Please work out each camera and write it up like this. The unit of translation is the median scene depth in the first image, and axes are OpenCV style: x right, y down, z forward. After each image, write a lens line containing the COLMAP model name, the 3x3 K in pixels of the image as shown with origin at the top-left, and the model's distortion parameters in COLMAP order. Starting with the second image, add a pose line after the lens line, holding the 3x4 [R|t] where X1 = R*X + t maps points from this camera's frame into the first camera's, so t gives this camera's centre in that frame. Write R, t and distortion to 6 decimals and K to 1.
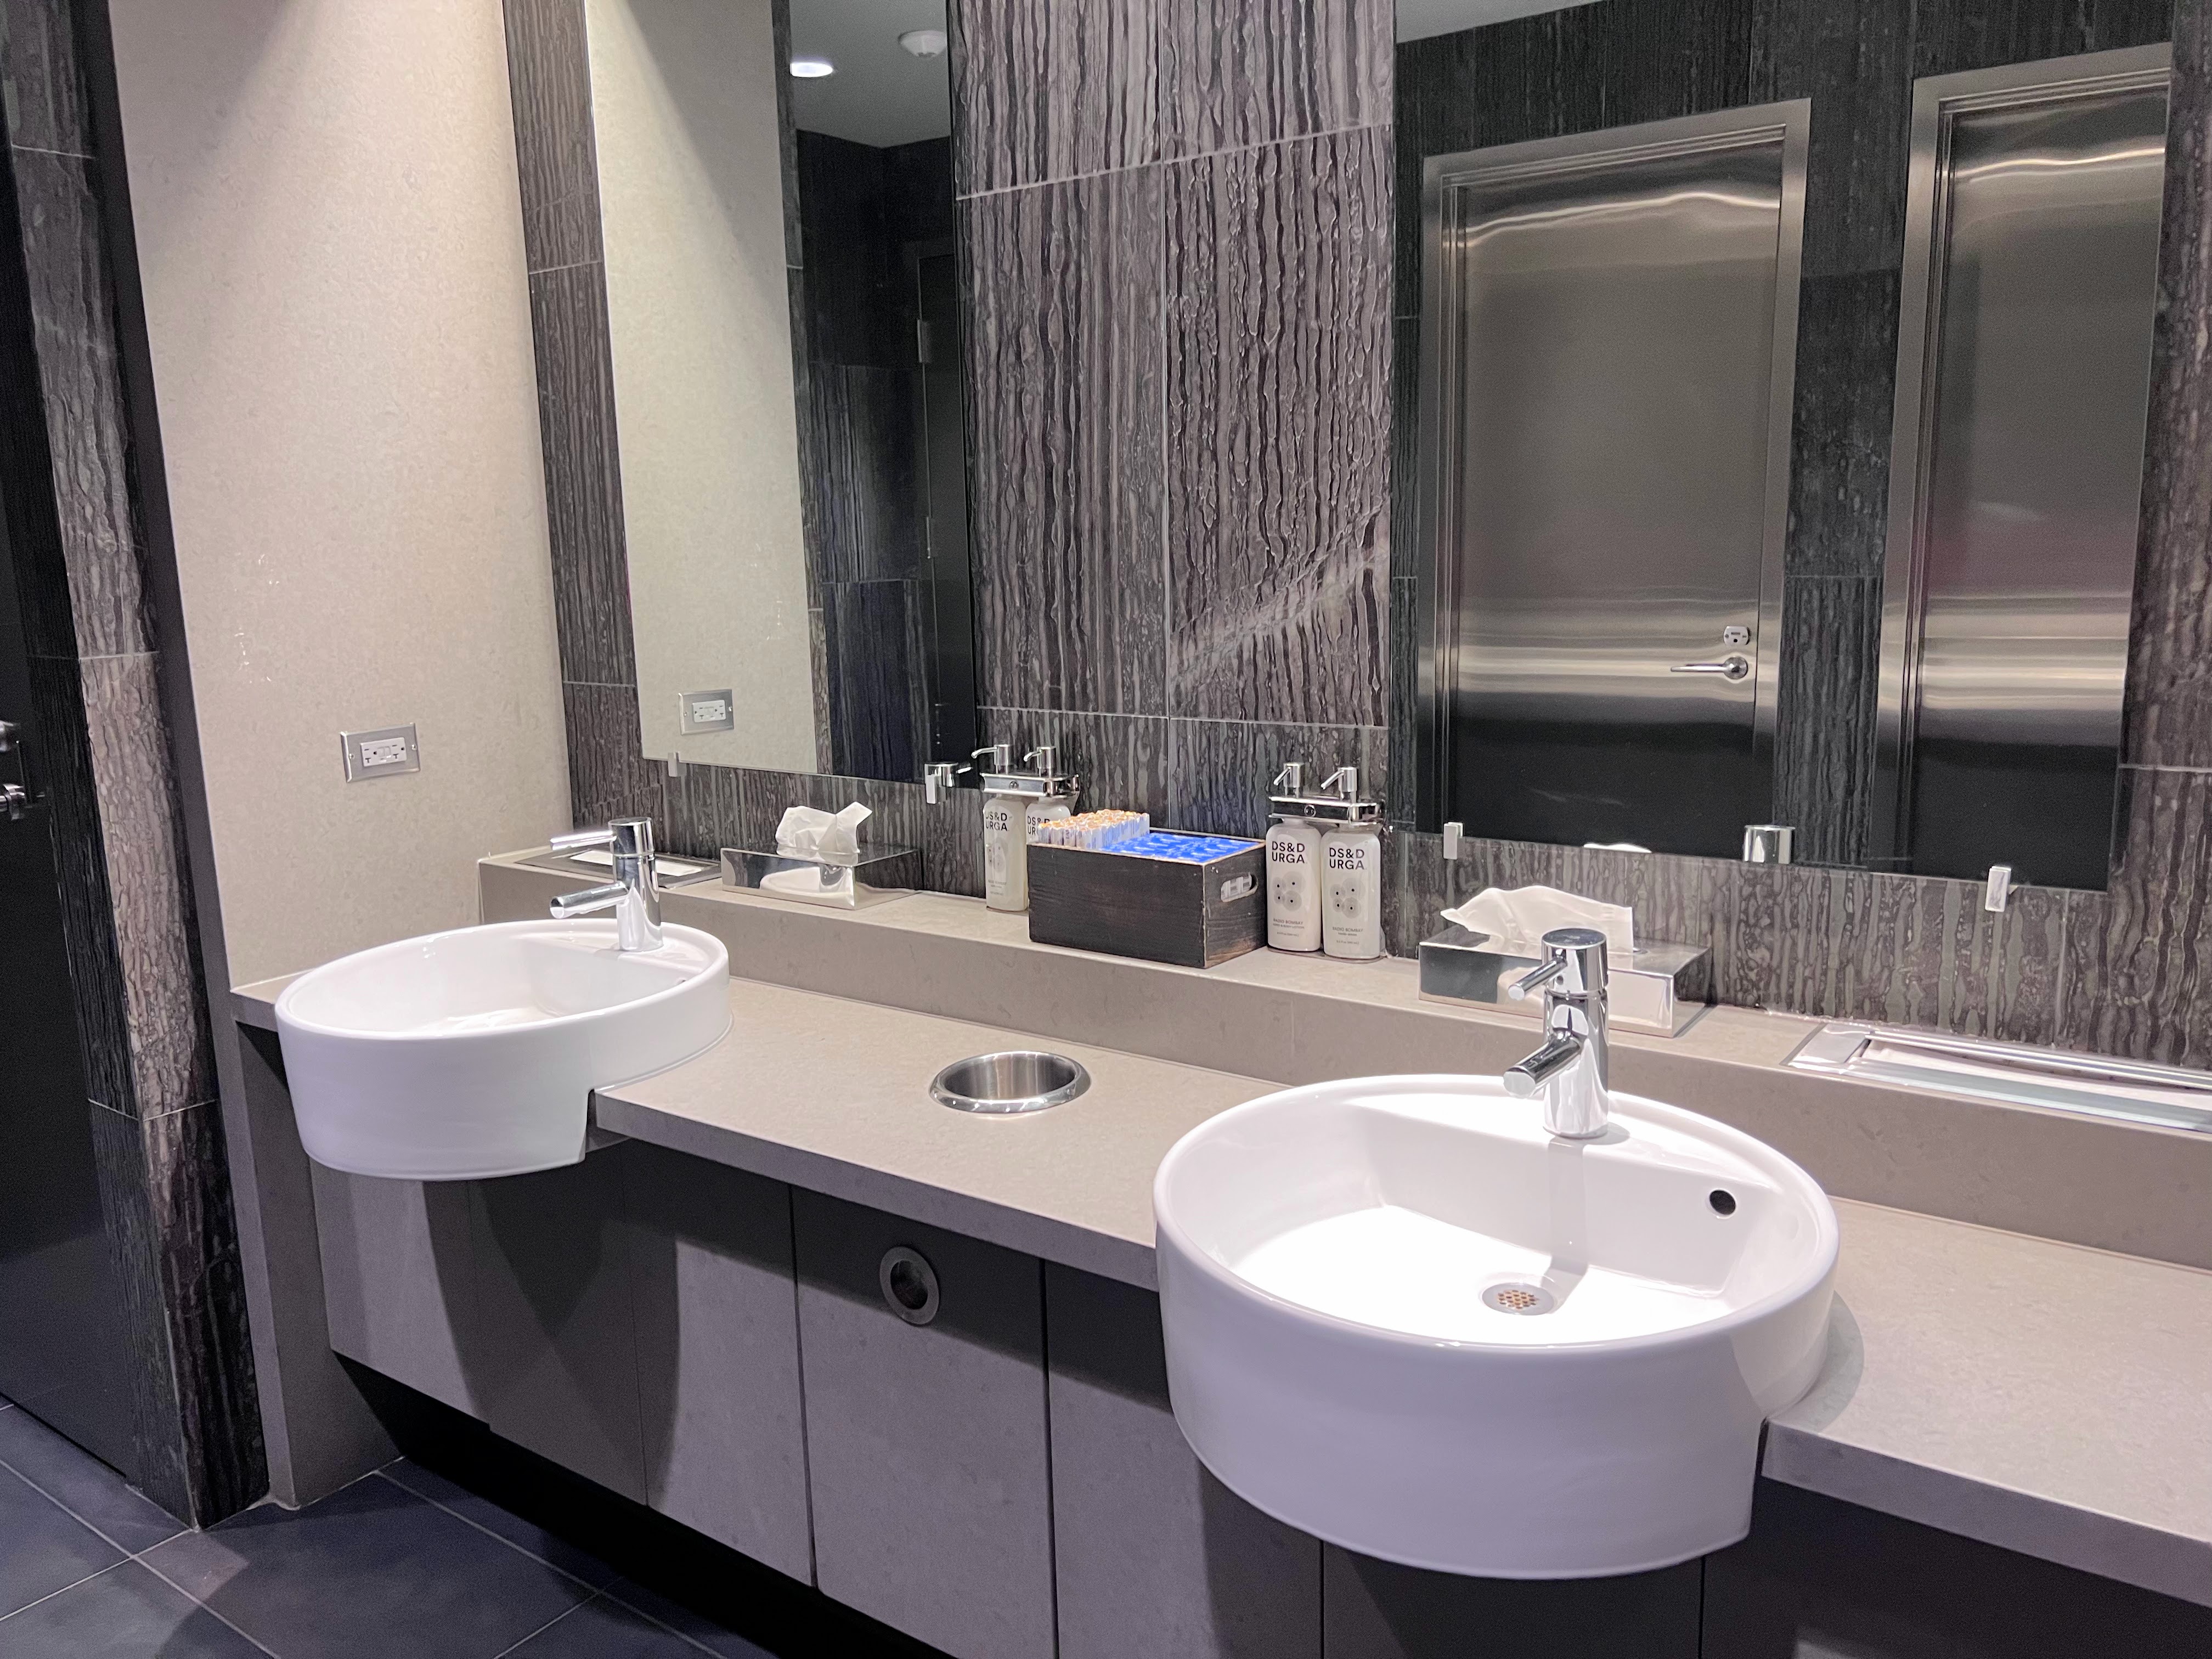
lens RADIAL K [[1730.7, 0, 1104.7], [0, 1730.7, 833.0], [0, 0, 1]] dist [-0.046289, -0.003486]
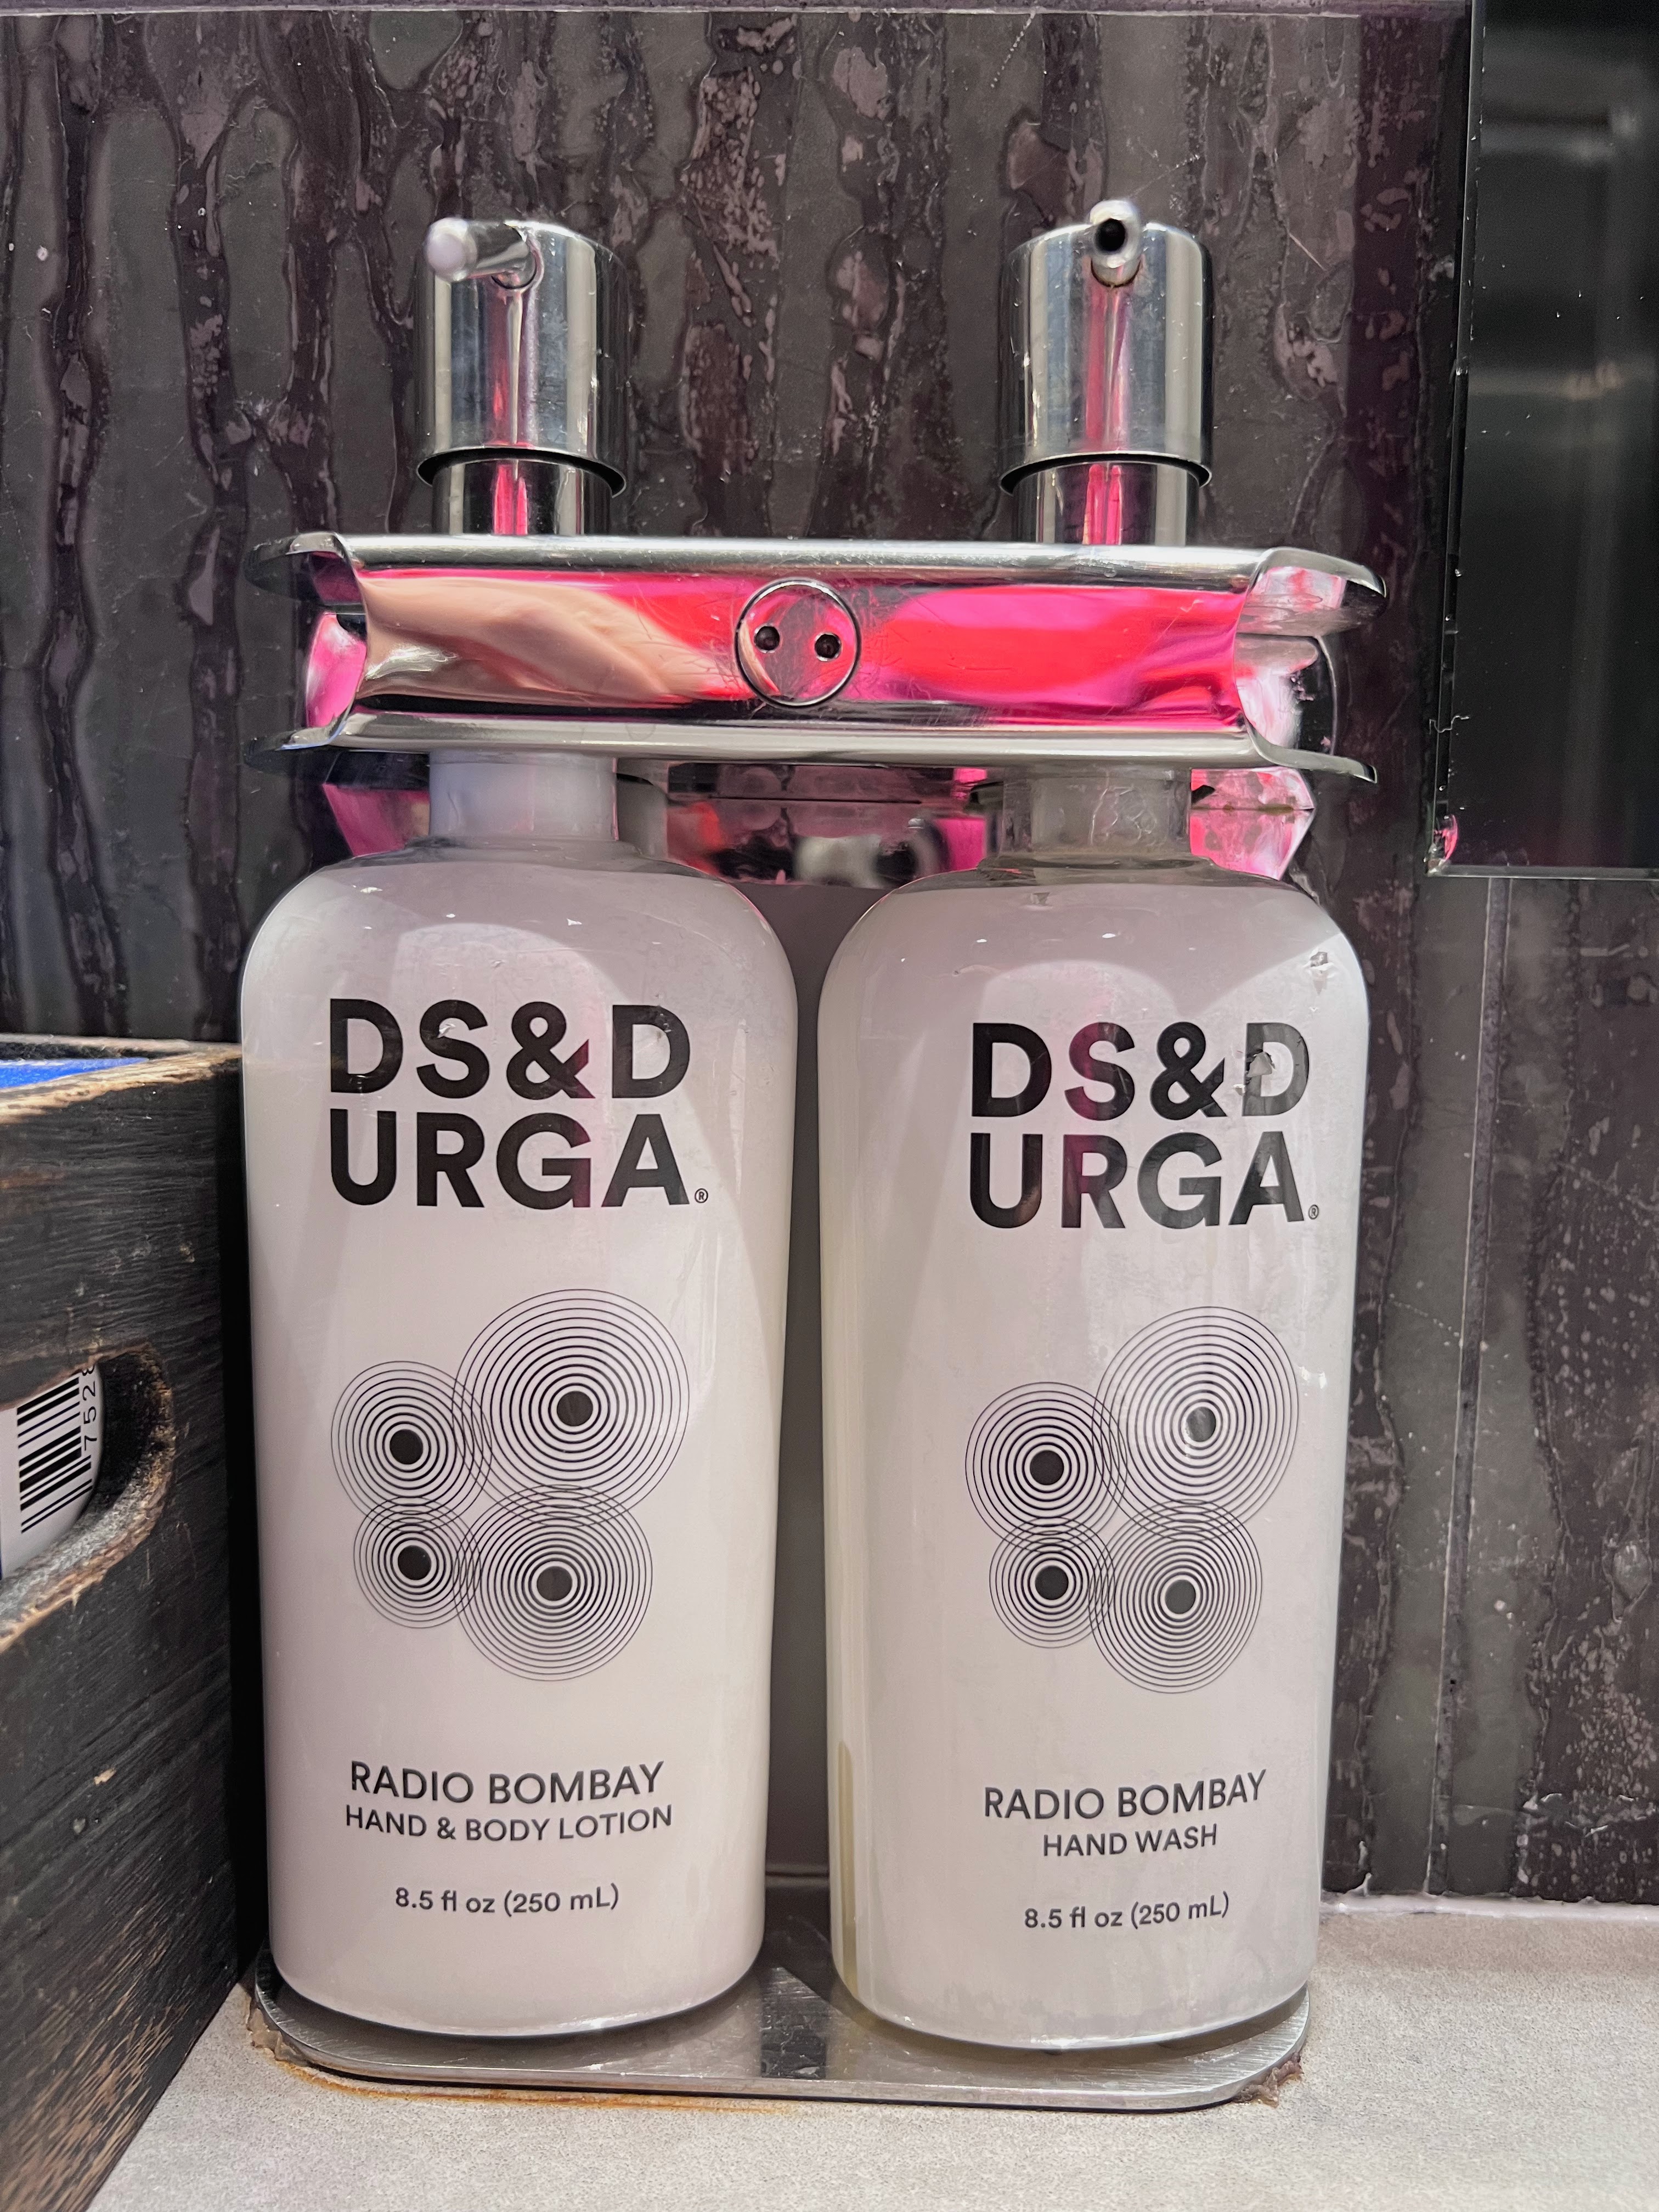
lens RADIAL K [[1730.7, 0, 828.1], [0, 1730.7, 1110.1], [0, 0, 1]] dist [-0.046289, -0.003486]
pose [[0.833530, -0.022846, 0.552001, 0.065977], [0.064670, 0.996311, -0.056417, 0.017974], [-0.548676, 0.082723, 0.831933, 0.899993]]
